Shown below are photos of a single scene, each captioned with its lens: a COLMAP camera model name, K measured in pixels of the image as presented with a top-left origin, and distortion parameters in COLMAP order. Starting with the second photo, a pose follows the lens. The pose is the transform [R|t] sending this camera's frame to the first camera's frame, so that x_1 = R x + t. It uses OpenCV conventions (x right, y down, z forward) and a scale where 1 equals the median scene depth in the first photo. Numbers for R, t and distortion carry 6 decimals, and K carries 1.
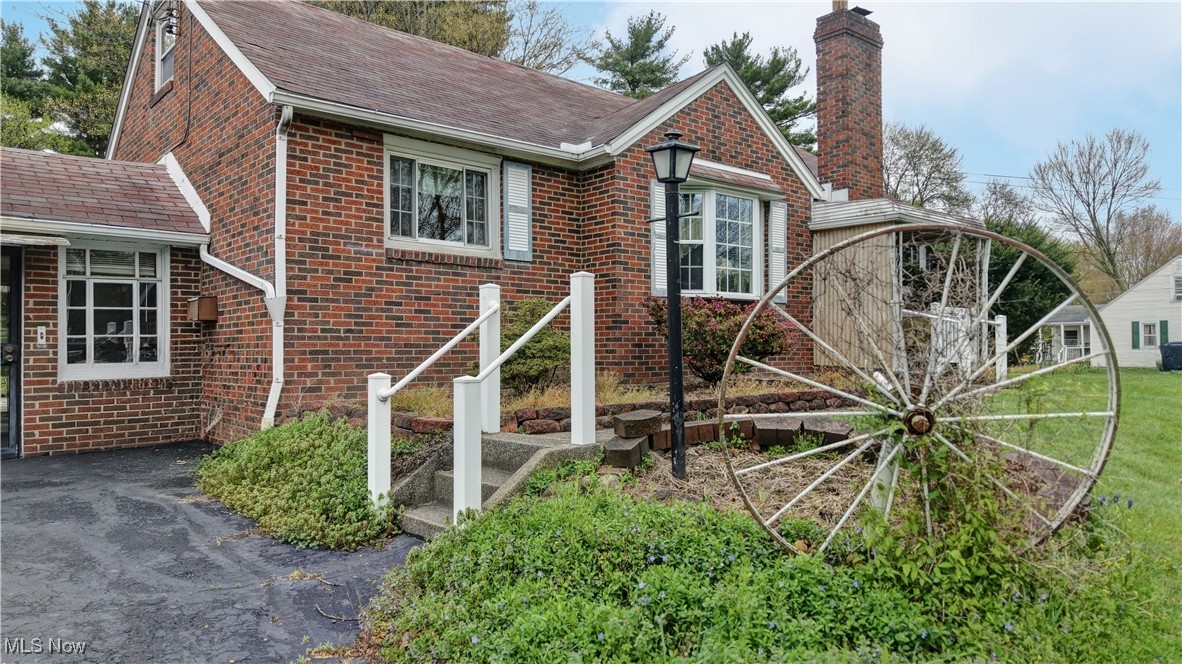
lens RADIAL K [[791.8, 0, 589.1], [0, 791.8, 343.6], [0, 0, 1]] dist [0.075899, -0.076192]
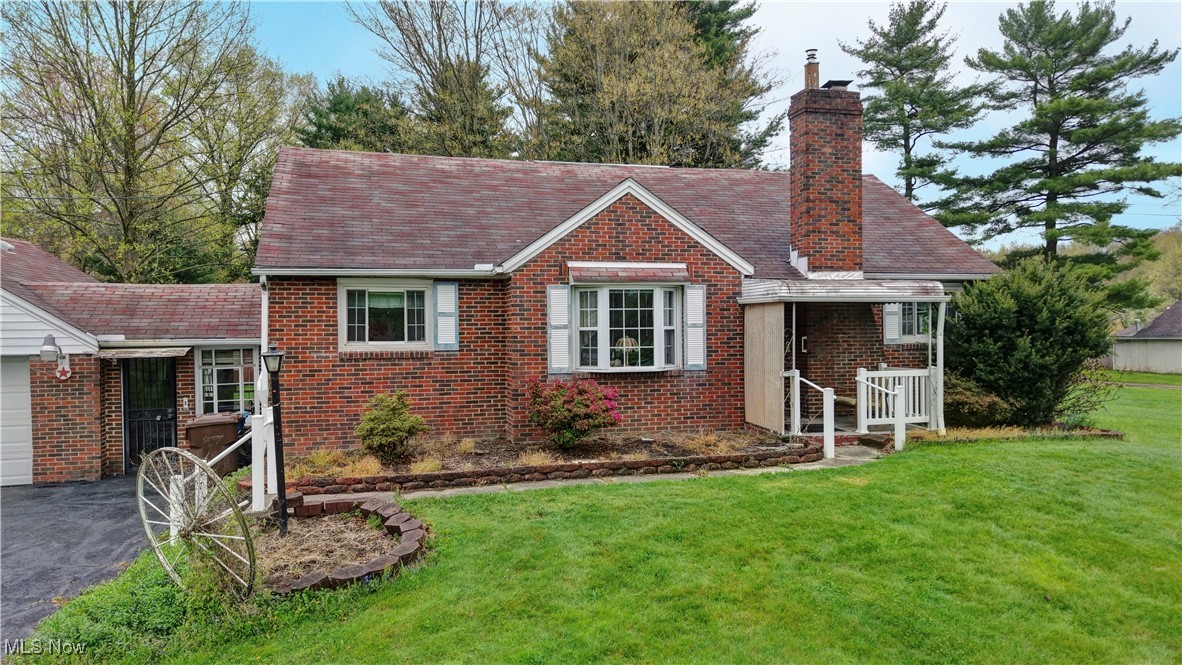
lens RADIAL K [[791.8, 0, 589.1], [0, 791.8, 344.1], [0, 0, 1]] dist [0.075899, -0.076192]
pose [[0.901839, 0.000161, -0.432072, 0.736156], [0.010709, 0.999684, 0.022724, -0.144140], [0.431939, -0.025121, 0.901553, -0.156418]]
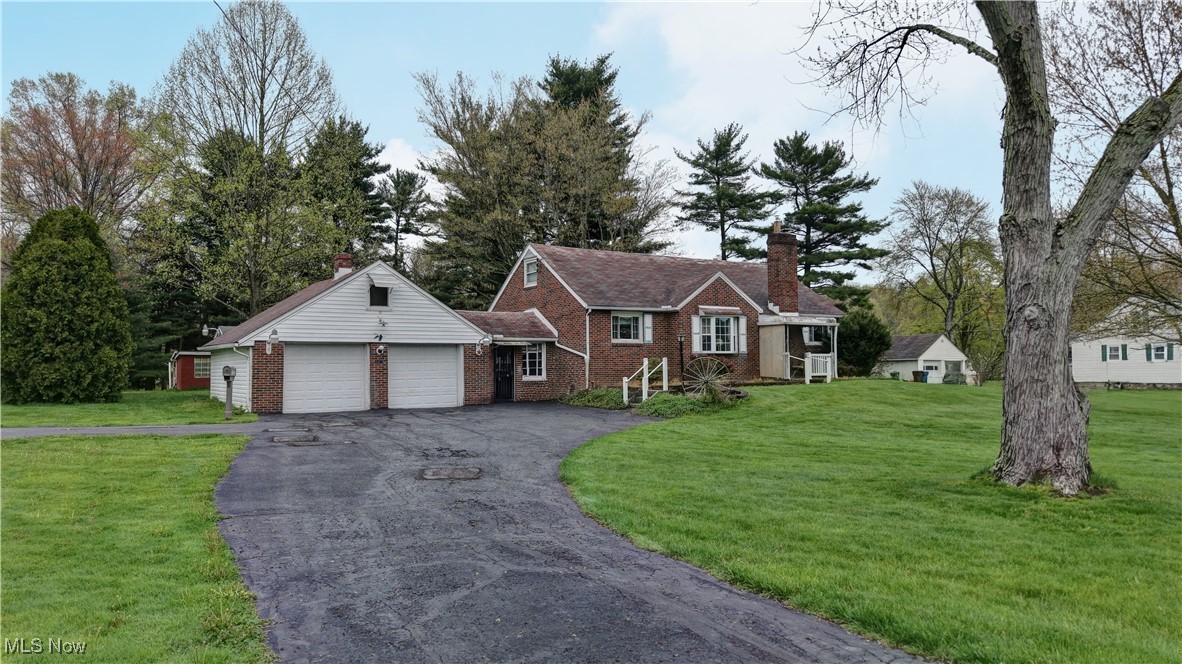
lens RADIAL K [[791.8, 0, 589.1], [0, 791.8, 343.6], [0, 0, 1]] dist [0.075899, -0.076192]
pose [[0.990629, -0.009349, -0.136258, 0.105523], [0.006568, 0.999761, -0.020846, -0.039418], [0.136420, 0.019756, 0.990454, -2.149853]]
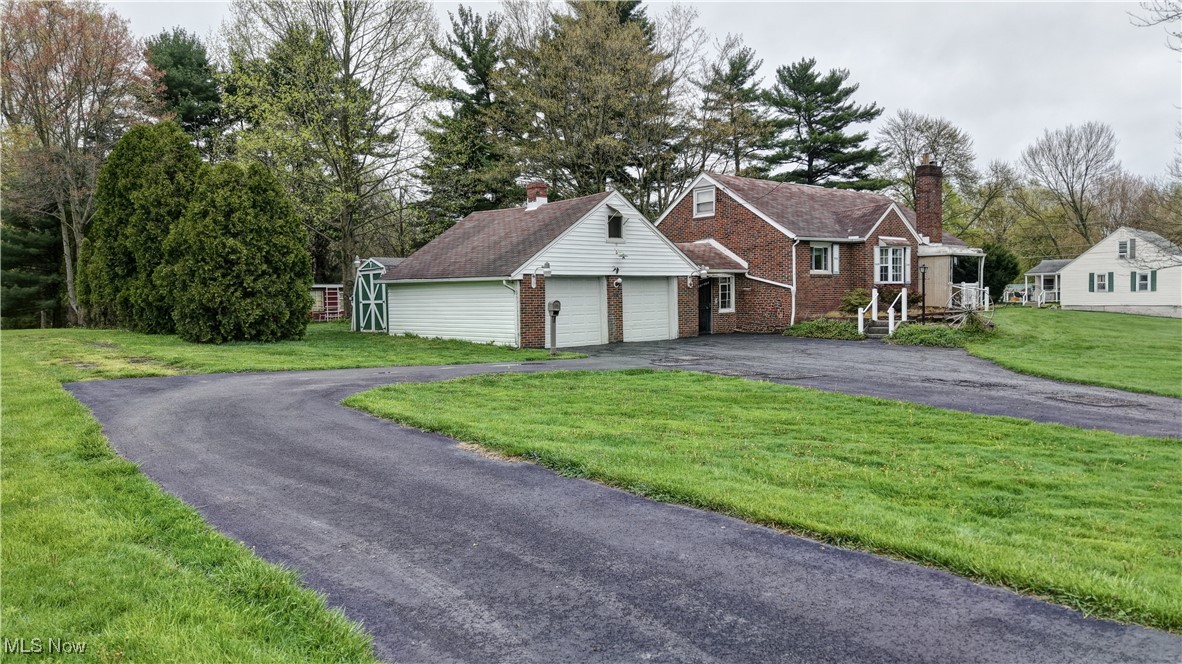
lens RADIAL K [[820.6, 0, 602.5], [0, 820.6, 331.2], [0, 0, 1]] dist [0.061557, -0.001551]
pose [[0.999669, -0.014431, 0.021297, -1.097131], [0.013312, 0.998570, 0.051781, -0.059934], [-0.022014, -0.051480, 0.998431, -2.301085]]
